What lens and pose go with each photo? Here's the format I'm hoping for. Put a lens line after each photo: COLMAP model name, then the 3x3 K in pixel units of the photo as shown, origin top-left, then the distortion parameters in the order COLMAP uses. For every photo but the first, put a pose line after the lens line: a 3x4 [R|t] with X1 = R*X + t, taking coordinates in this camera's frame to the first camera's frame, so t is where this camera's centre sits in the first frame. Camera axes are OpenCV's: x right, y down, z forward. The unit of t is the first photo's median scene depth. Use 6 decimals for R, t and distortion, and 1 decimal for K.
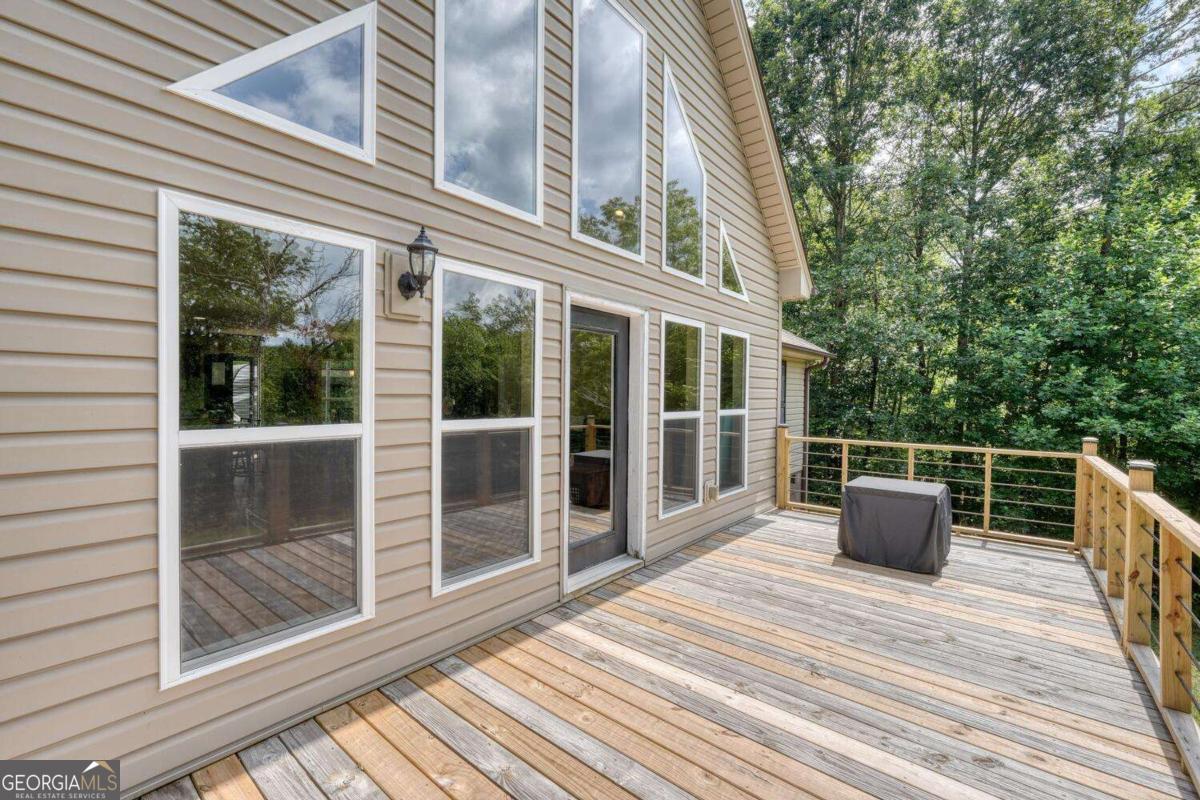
lens RADIAL K [[514.3, 0, 600.0], [0, 514.3, 398.7], [0, 0, 1]] dist [0.012273, -0.000298]
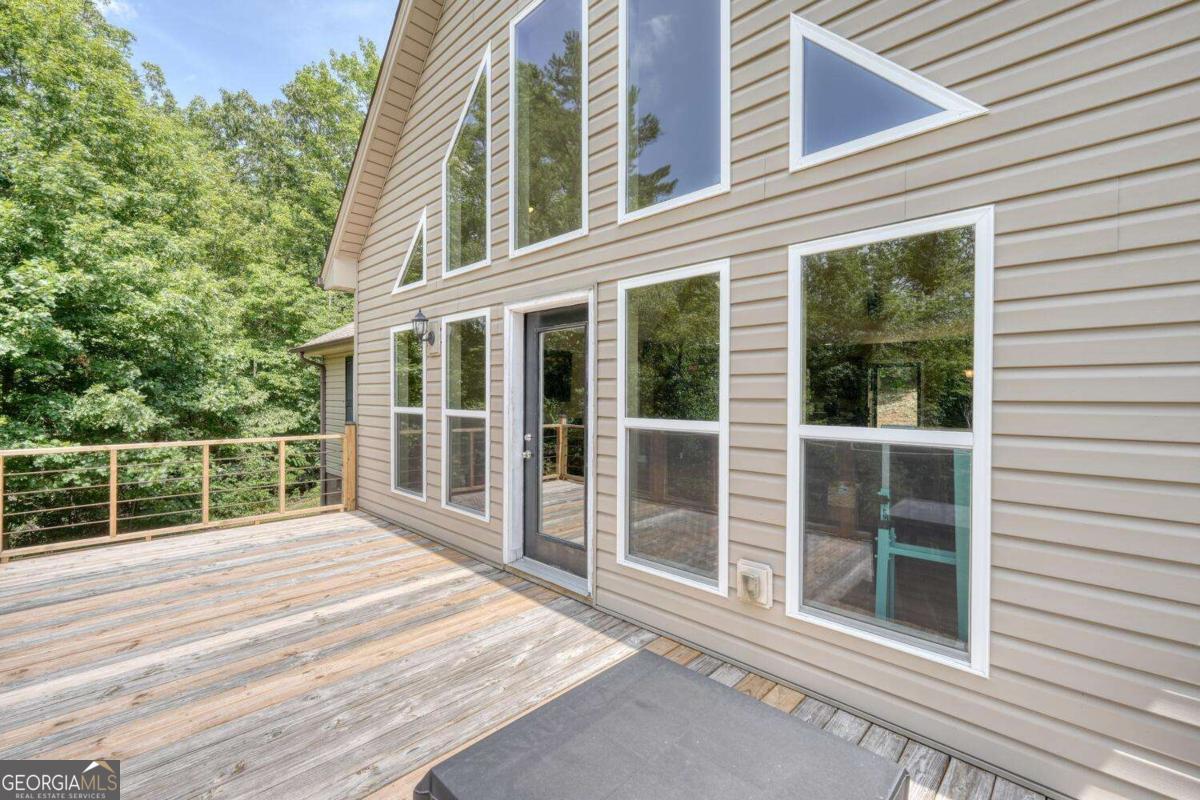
lens RADIAL K [[496.6, 0, 599.3], [0, 496.6, 402.0], [0, 0, 1]] dist [-0.002127, 0.000371]
pose [[-0.080090, 0.002151, -0.996785, 0.679063], [-0.012499, 0.999917, 0.003162, 0.002627], [0.996709, 0.012712, -0.080057, 0.842963]]
